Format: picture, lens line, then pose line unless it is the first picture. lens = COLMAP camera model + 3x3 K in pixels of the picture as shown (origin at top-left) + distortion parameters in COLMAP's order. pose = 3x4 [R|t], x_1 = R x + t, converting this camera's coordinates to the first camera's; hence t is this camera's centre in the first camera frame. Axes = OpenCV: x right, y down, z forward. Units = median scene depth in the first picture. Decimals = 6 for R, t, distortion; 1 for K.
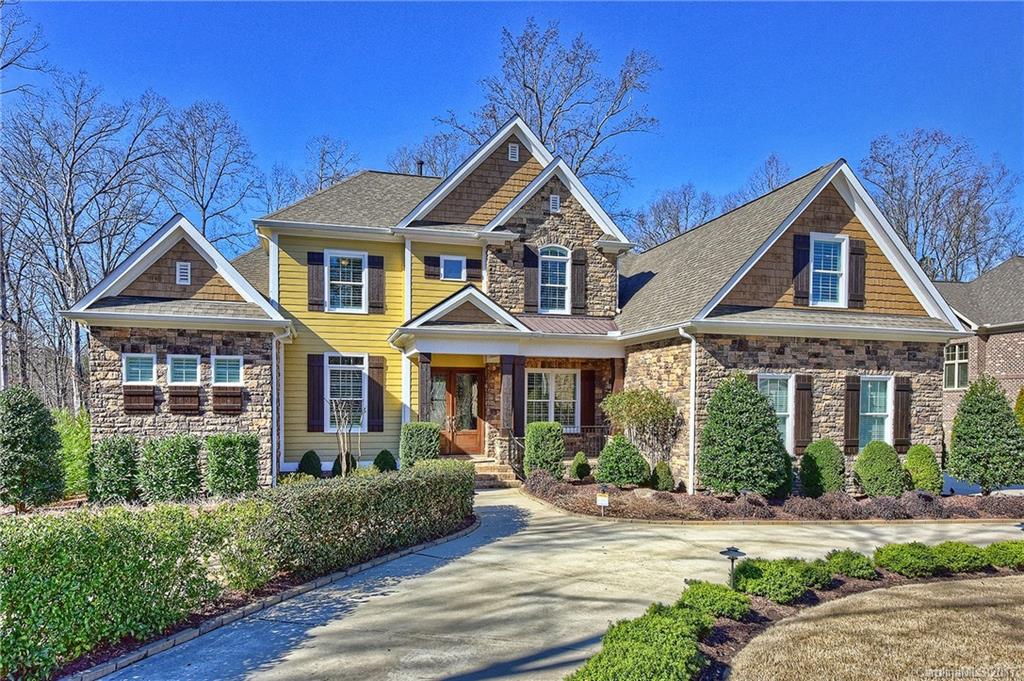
lens RADIAL K [[626.4, 0, 512.0], [0, 626.4, 340.5], [0, 0, 1]] dist [0.000544, 0.000005]
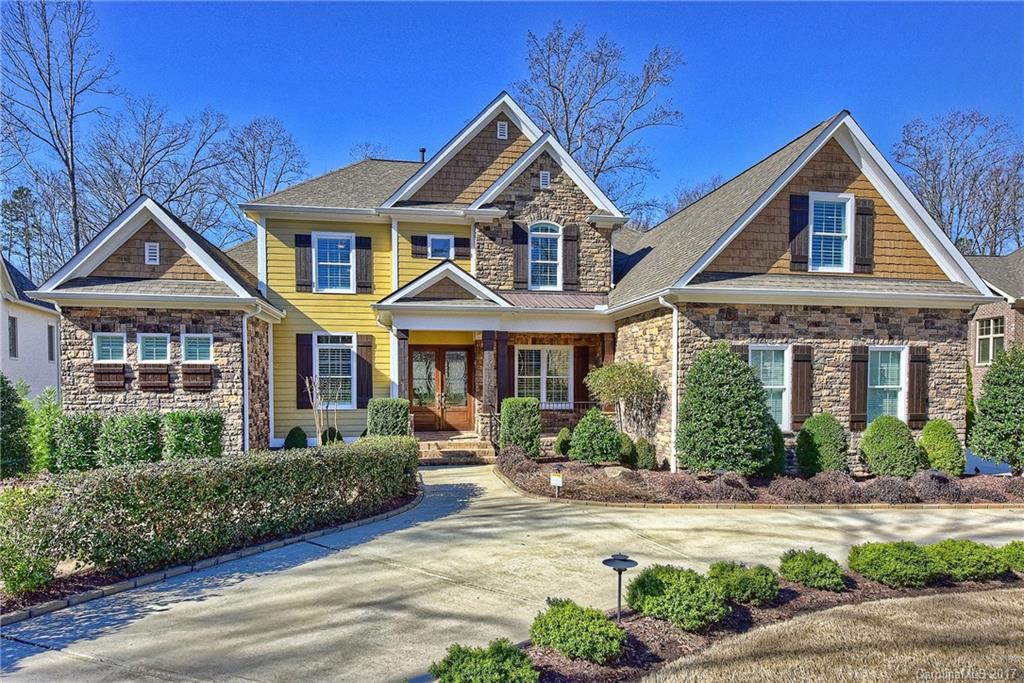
lens RADIAL K [[548.8, 0, 512.0], [0, 548.8, 341.5], [0, 0, 1]] dist [0.001090, -0.000515]
pose [[0.993927, -0.017824, -0.108585, 0.125598], [0.019912, 0.999636, 0.018180, 0.025718], [0.108222, -0.020232, 0.993921, 0.142632]]
